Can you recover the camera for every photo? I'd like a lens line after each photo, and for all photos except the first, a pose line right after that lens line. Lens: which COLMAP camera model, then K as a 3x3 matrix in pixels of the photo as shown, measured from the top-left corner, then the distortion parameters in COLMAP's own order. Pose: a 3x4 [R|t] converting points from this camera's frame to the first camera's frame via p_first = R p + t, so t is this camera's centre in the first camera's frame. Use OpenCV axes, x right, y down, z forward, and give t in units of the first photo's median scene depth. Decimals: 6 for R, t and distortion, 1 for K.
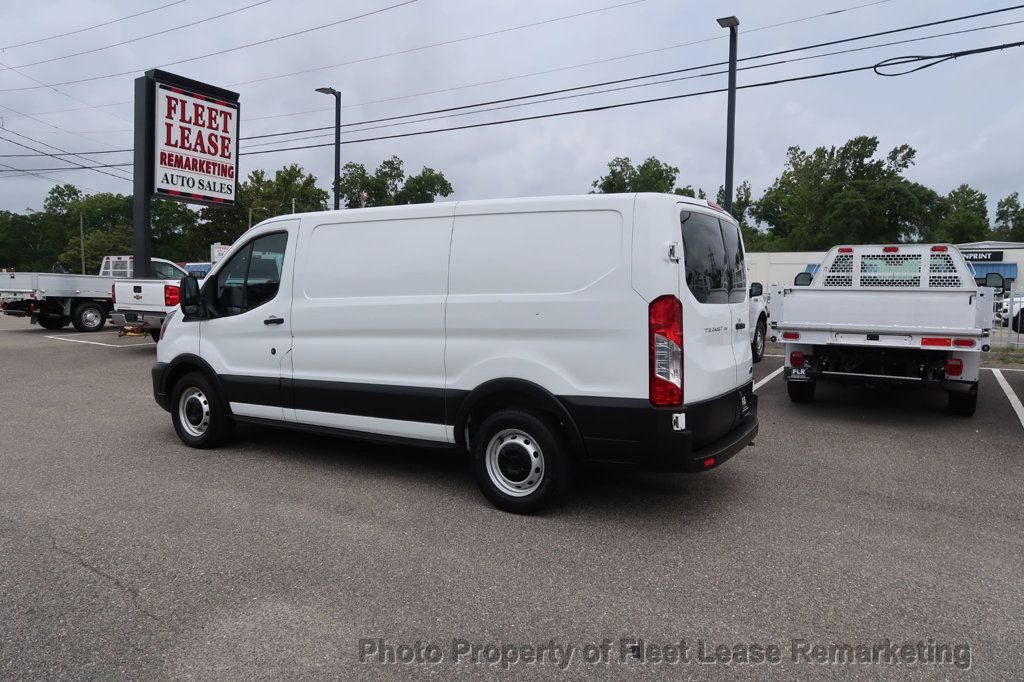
lens RADIAL K [[709.7, 0, 508.4], [0, 709.7, 339.5], [0, 0, 1]] dist [-0.037517, 0.023747]
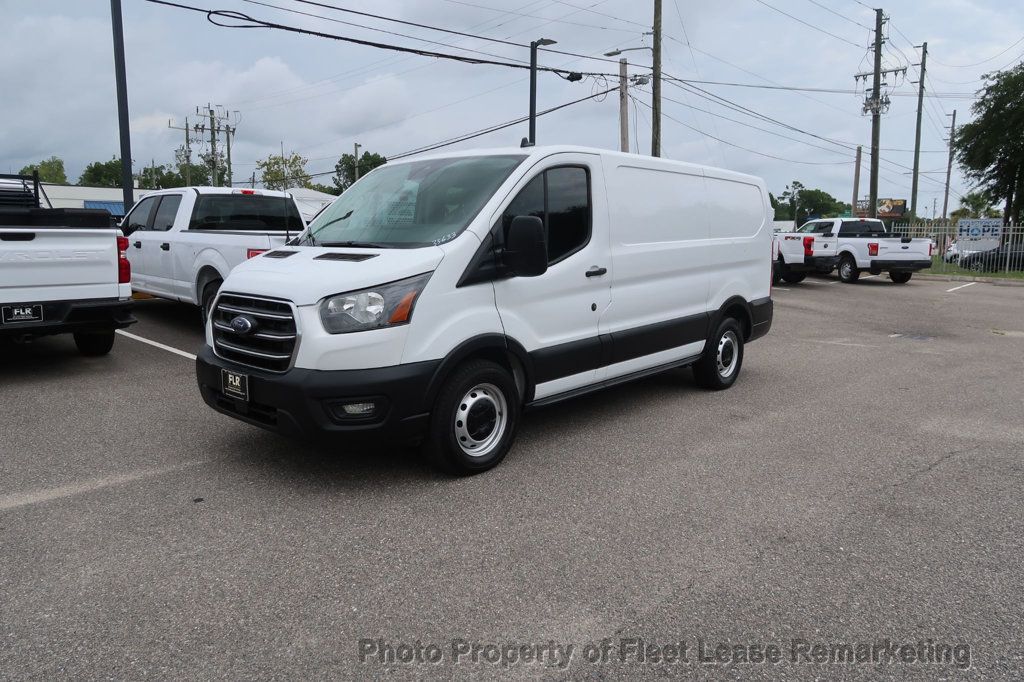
lens RADIAL K [[709.7, 0, 507.8], [0, 709.7, 340.4], [0, 0, 1]] dist [-0.037517, 0.023747]
pose [[0.193267, -0.154598, 0.968890, -0.405659], [0.061717, 0.987468, 0.145251, -0.025603], [-0.979203, 0.031725, 0.200386, 0.314287]]
